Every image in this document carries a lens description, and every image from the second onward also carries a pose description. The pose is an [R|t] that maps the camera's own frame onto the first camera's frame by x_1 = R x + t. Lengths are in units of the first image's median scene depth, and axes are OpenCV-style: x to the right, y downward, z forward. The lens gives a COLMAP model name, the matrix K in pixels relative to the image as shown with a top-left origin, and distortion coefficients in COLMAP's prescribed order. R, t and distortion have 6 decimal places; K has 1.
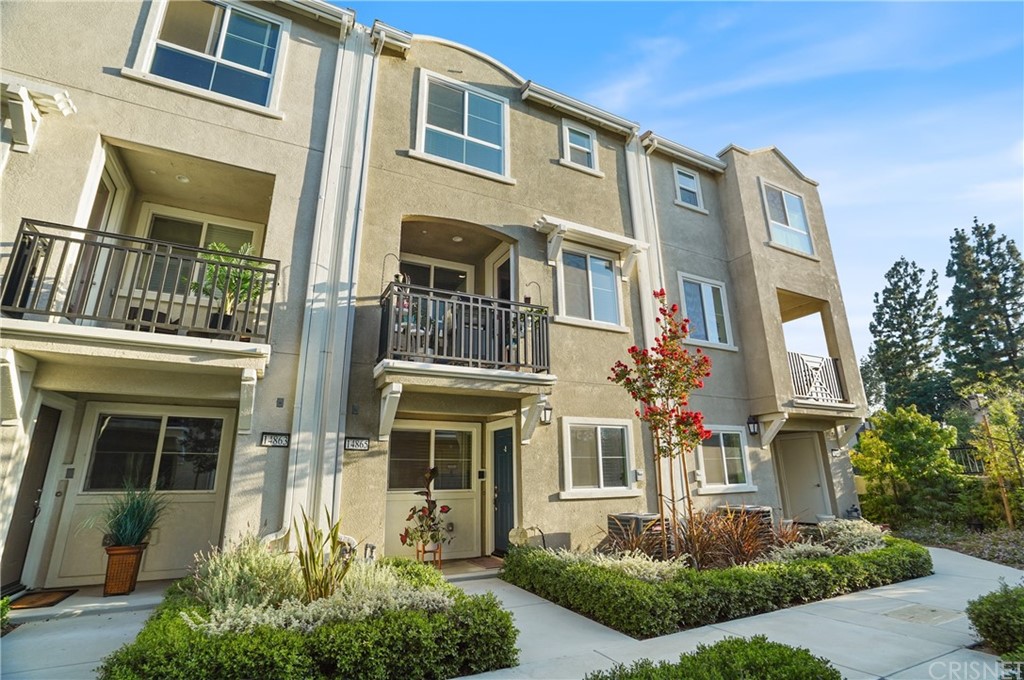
lens RADIAL K [[478.9, 0, 512.0], [0, 478.9, 340.0], [0, 0, 1]] dist [-0.059855, 0.023195]
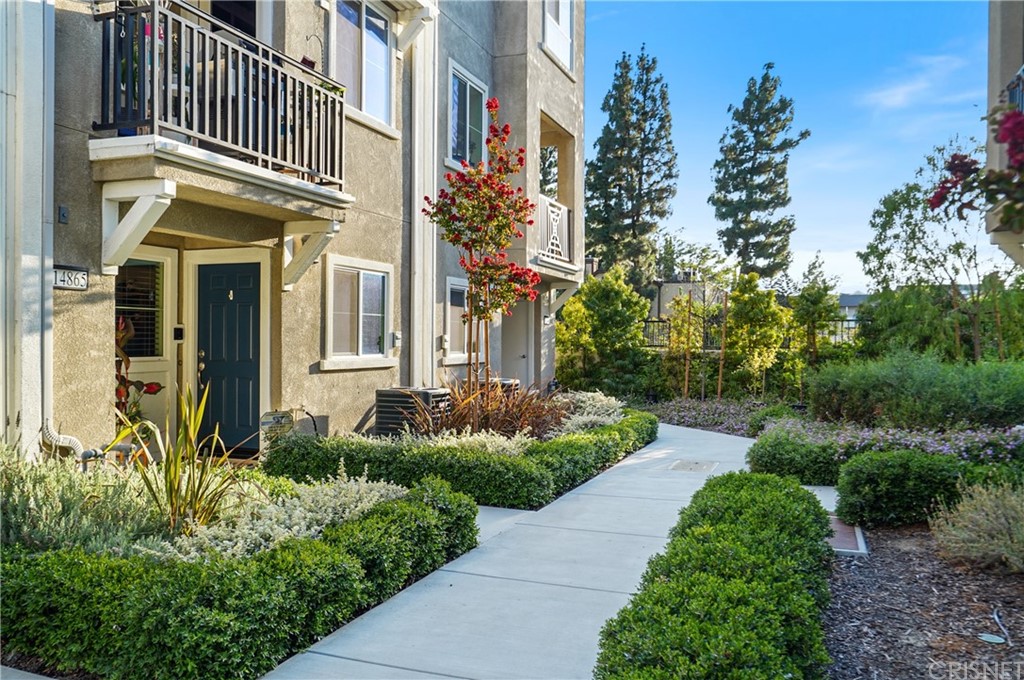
lens RADIAL K [[787.4, 0, 518.5], [0, 787.4, 340.8], [0, 0, 1]] dist [0.024056, -0.000127]
pose [[0.742826, 0.014112, 0.669336, -0.422531], [-0.198846, 0.959312, 0.200452, 0.000349], [-0.639273, -0.281996, 0.715408, -0.009587]]
